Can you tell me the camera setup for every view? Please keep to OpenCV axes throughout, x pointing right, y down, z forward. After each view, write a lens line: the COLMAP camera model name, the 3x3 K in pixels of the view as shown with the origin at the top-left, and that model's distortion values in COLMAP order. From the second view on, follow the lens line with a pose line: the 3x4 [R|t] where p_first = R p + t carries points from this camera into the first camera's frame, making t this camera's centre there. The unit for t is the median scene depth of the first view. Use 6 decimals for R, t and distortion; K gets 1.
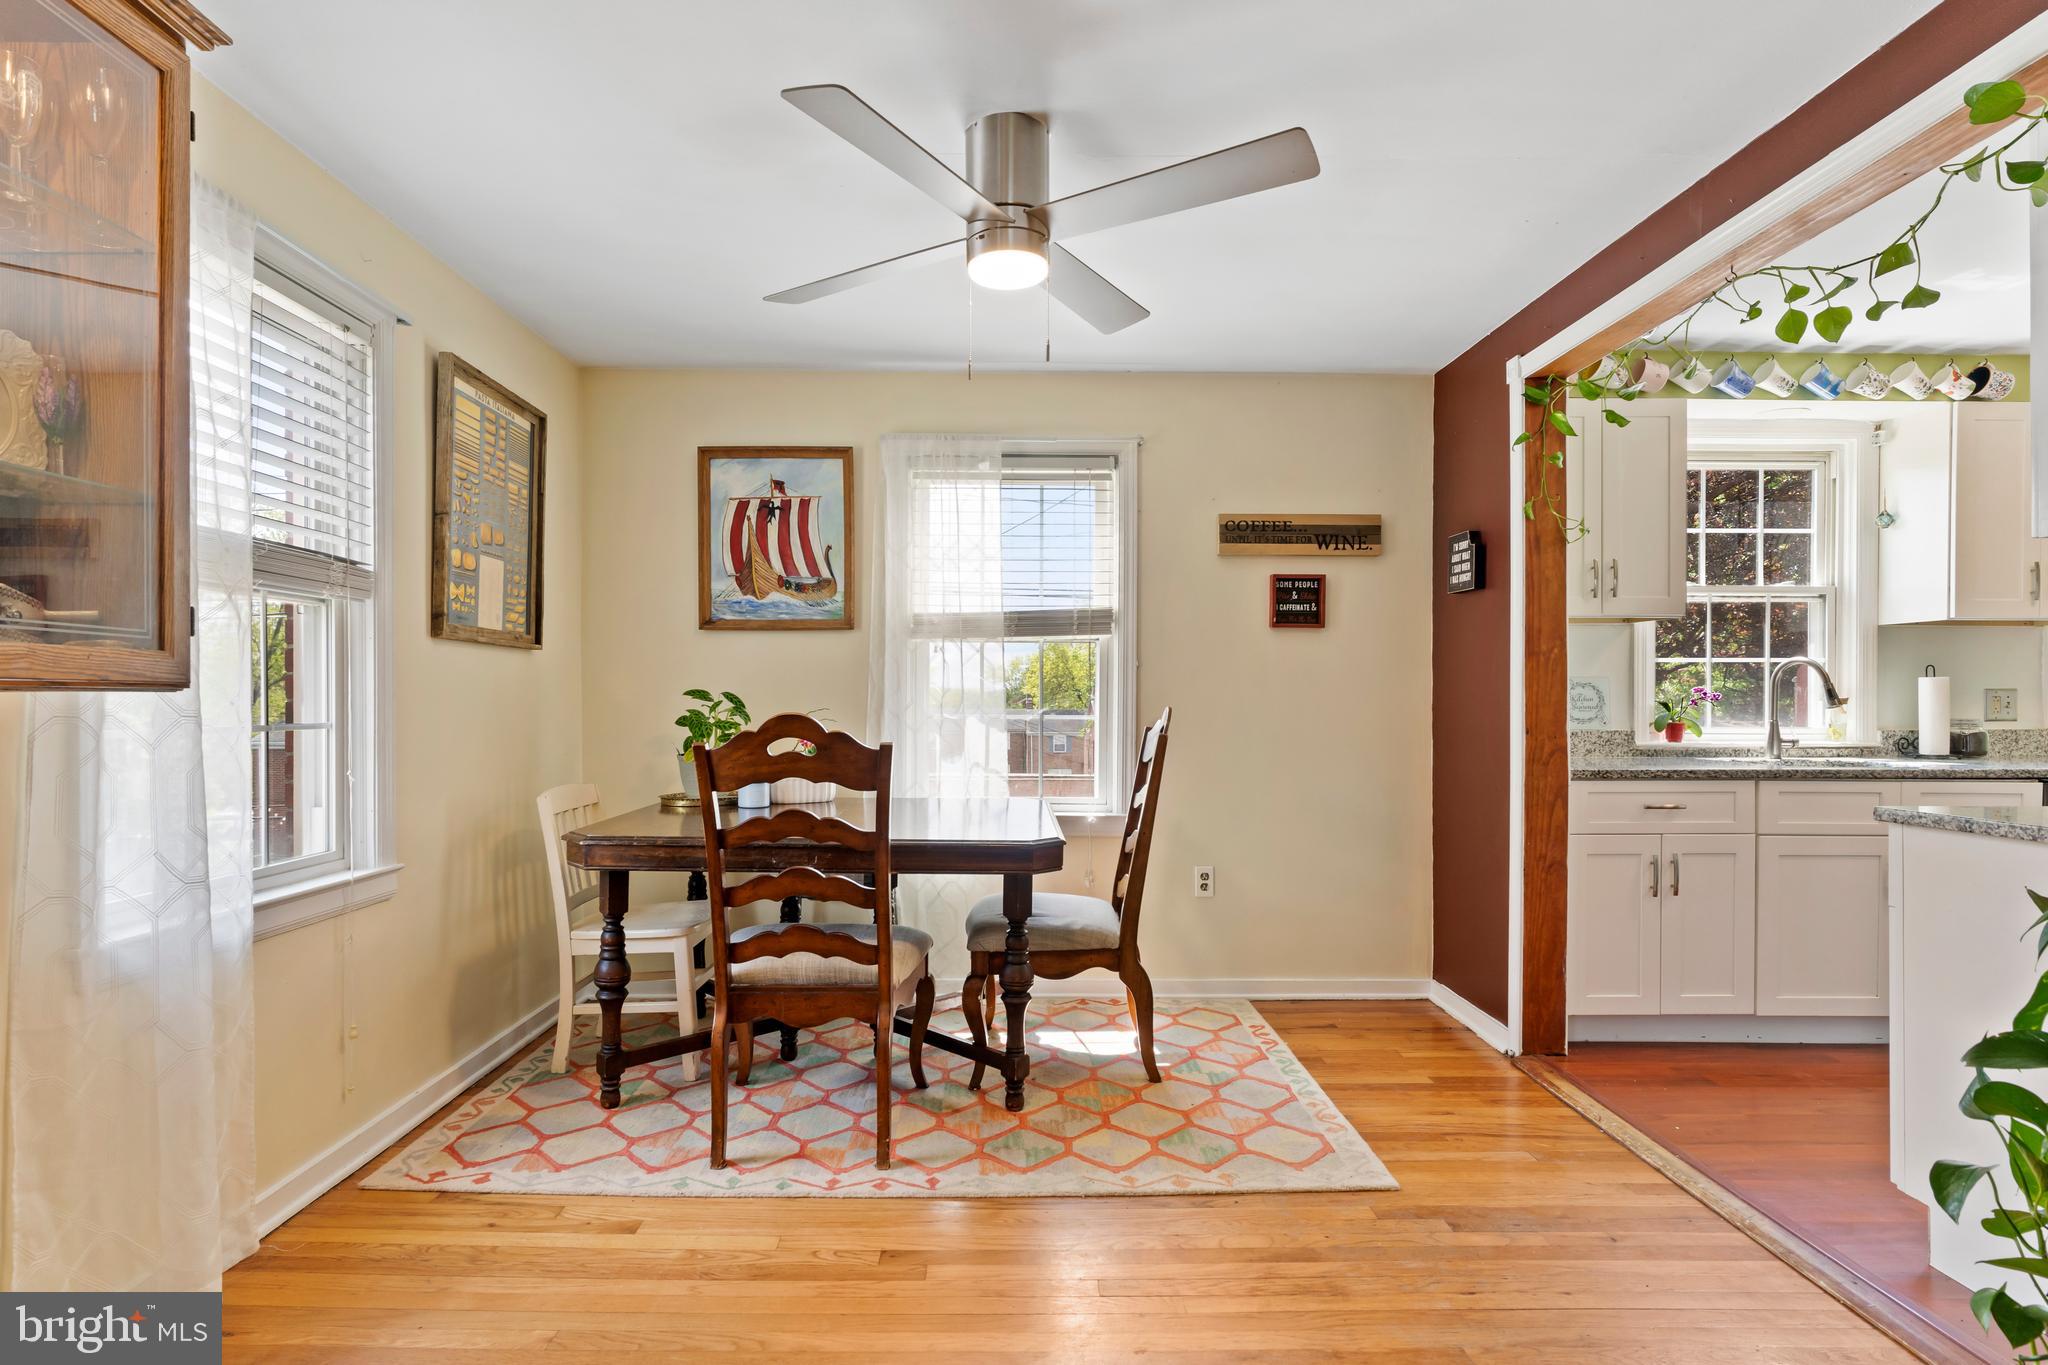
lens RADIAL K [[1063.3, 0, 1016.8], [0, 1063.3, 703.7], [0, 0, 1]] dist [0.003366, 0.000650]
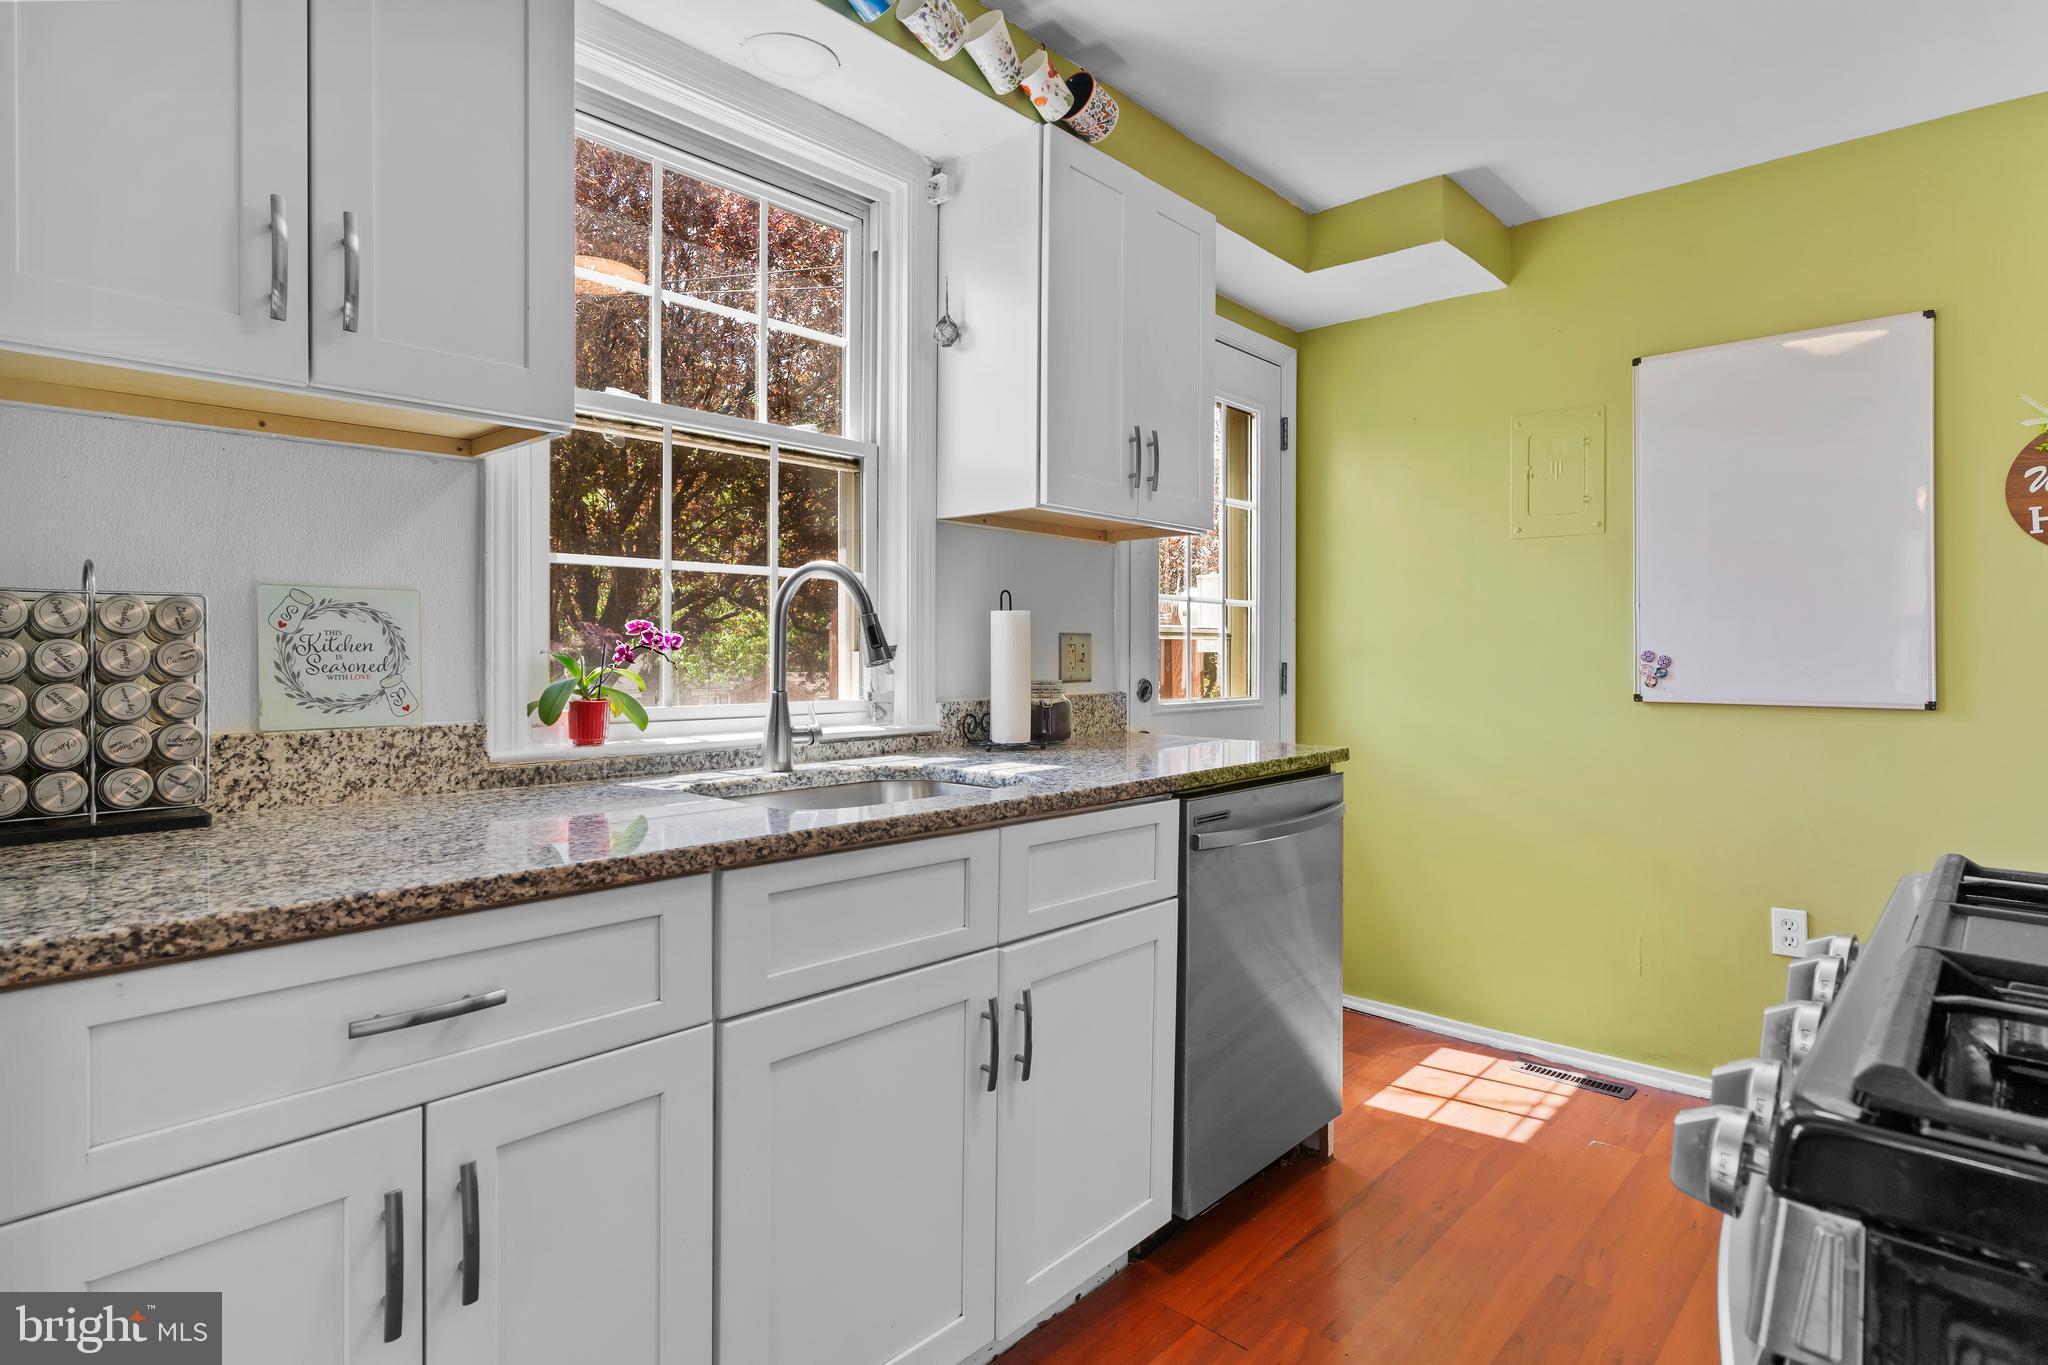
lens RADIAL K [[1076.0, 0, 1021.3], [0, 1076.0, 663.0], [0, 0, 1]] dist [-0.002143, -0.000697]
pose [[0.695514, -0.005825, 0.718489, 0.427969], [-0.000444, 0.999963, 0.008537, -0.001278], [-0.718512, -0.006257, 0.695486, 0.570272]]
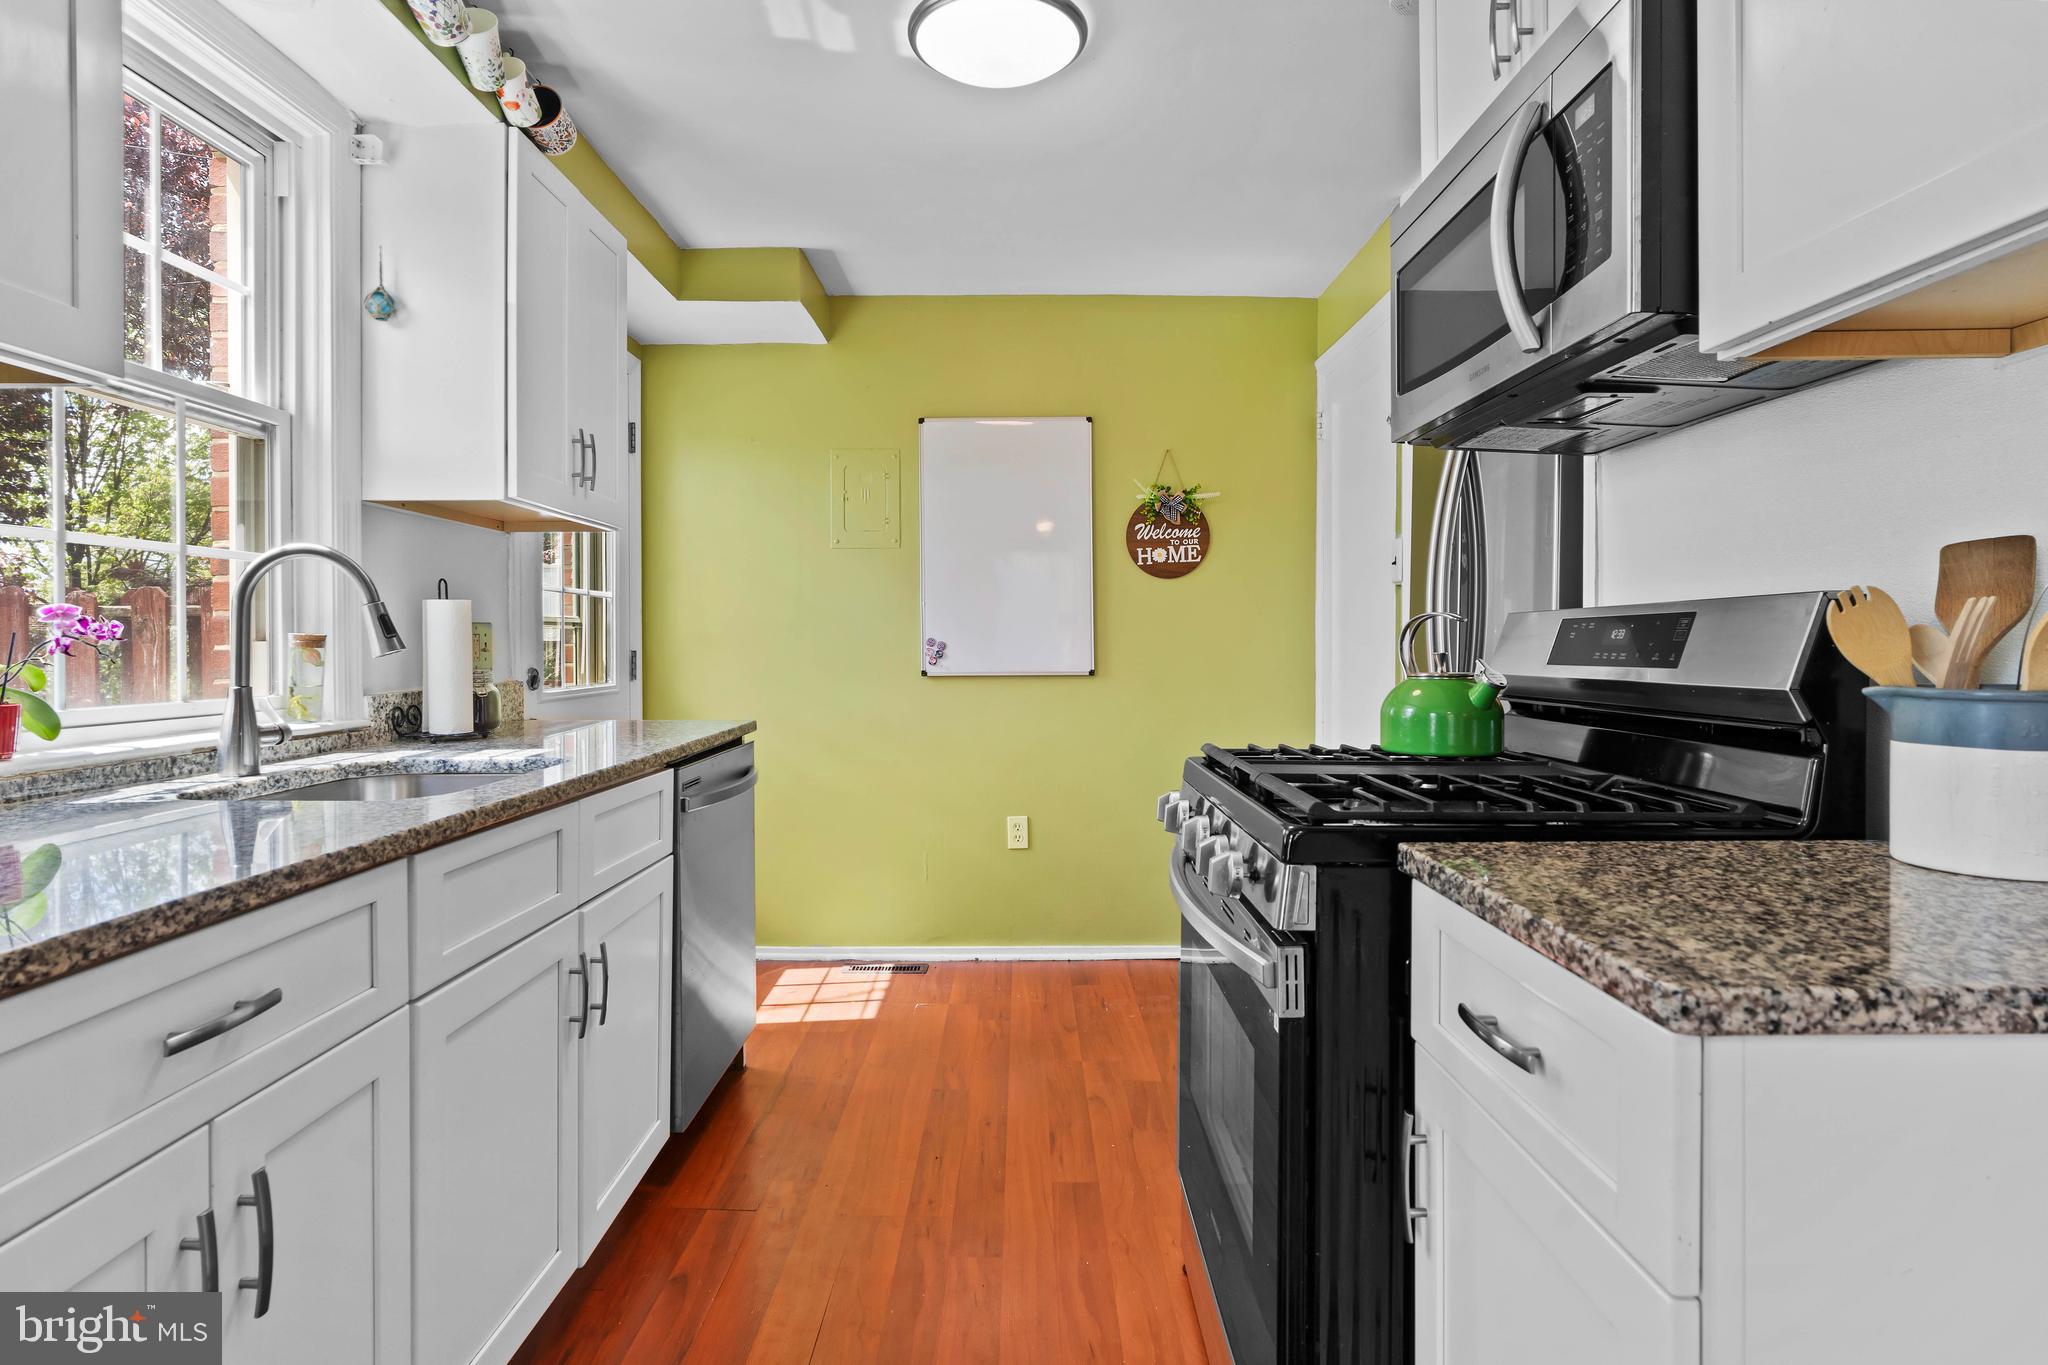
lens RADIAL K [[1065.3, 0, 1025.2], [0, 1065.3, 665.8], [0, 0, 1]] dist [0.000086, 0.000393]
pose [[0.027790, -0.023983, 0.999326, 0.283256], [0.006582, 0.999695, 0.023809, -0.000769], [-0.999592, 0.005916, 0.027940, 0.657135]]
